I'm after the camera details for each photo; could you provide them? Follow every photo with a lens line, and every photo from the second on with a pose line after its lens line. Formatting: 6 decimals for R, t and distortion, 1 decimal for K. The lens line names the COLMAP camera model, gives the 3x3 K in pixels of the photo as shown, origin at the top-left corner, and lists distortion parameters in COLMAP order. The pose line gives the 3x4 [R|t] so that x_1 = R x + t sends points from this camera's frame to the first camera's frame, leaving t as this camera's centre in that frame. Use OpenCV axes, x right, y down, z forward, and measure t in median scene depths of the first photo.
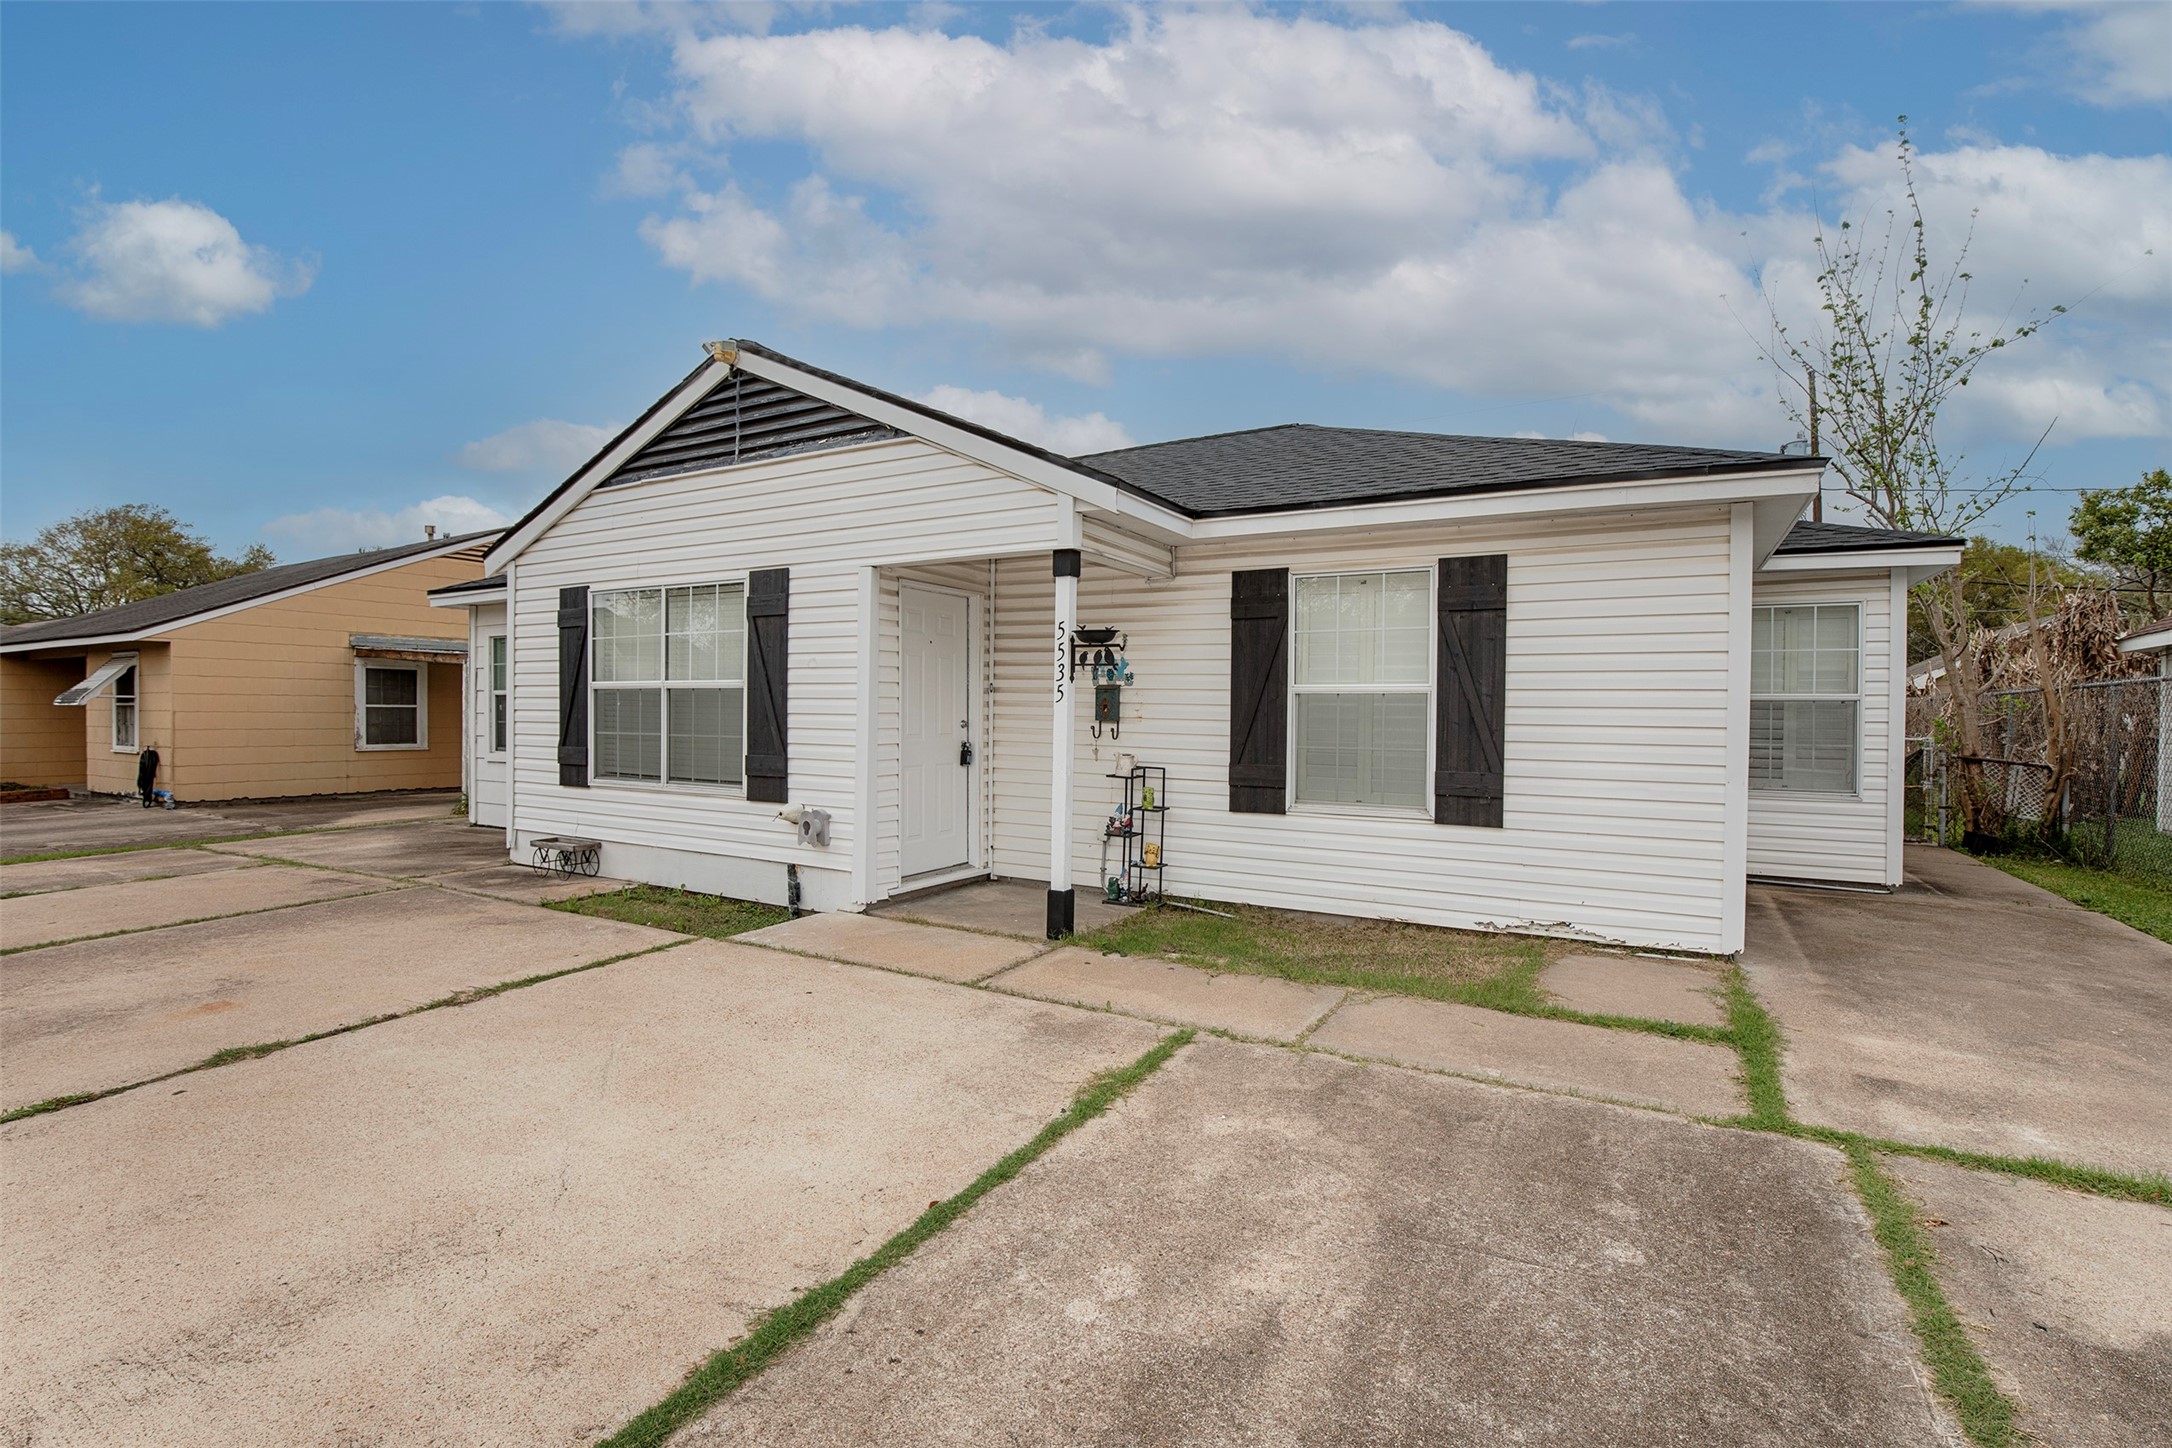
lens RADIAL K [[994.3, 0, 1103.3], [0, 994.3, 721.3], [0, 0, 1]] dist [-0.033983, 0.006154]
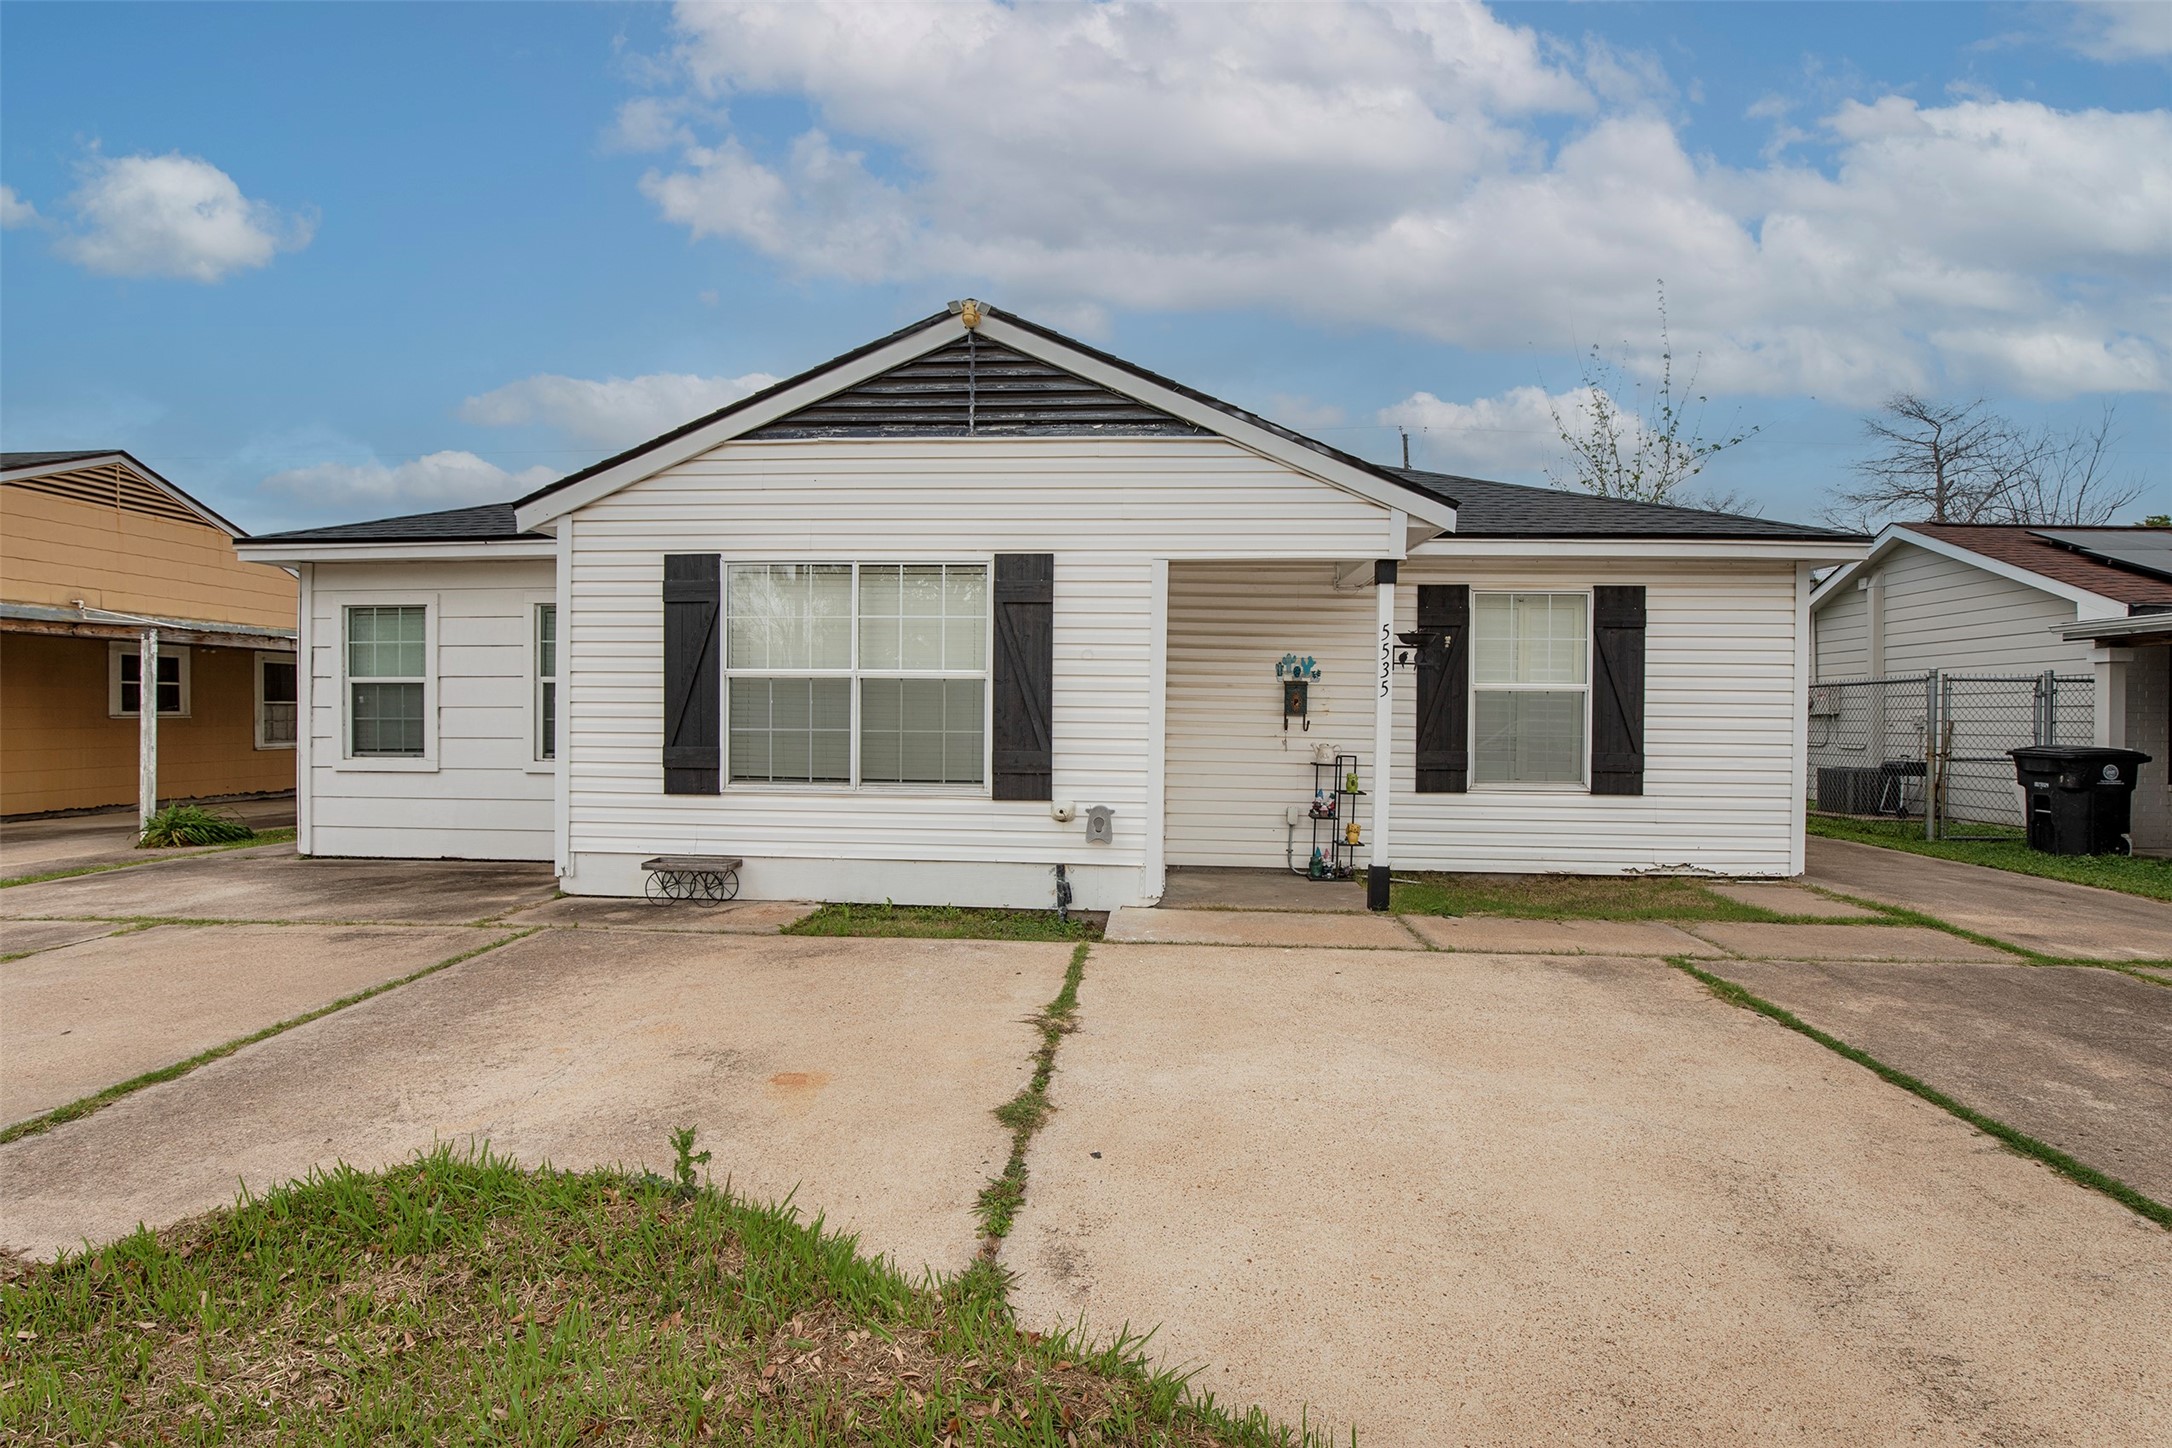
lens RADIAL K [[994.3, 0, 1103.3], [0, 994.3, 721.3], [0, 0, 1]] dist [-0.033983, 0.006154]
pose [[0.900621, -0.004130, 0.434586, -0.700049], [0.002770, 0.999989, 0.003762, 0.002864], [-0.434597, -0.002184, 0.900623, 0.119515]]
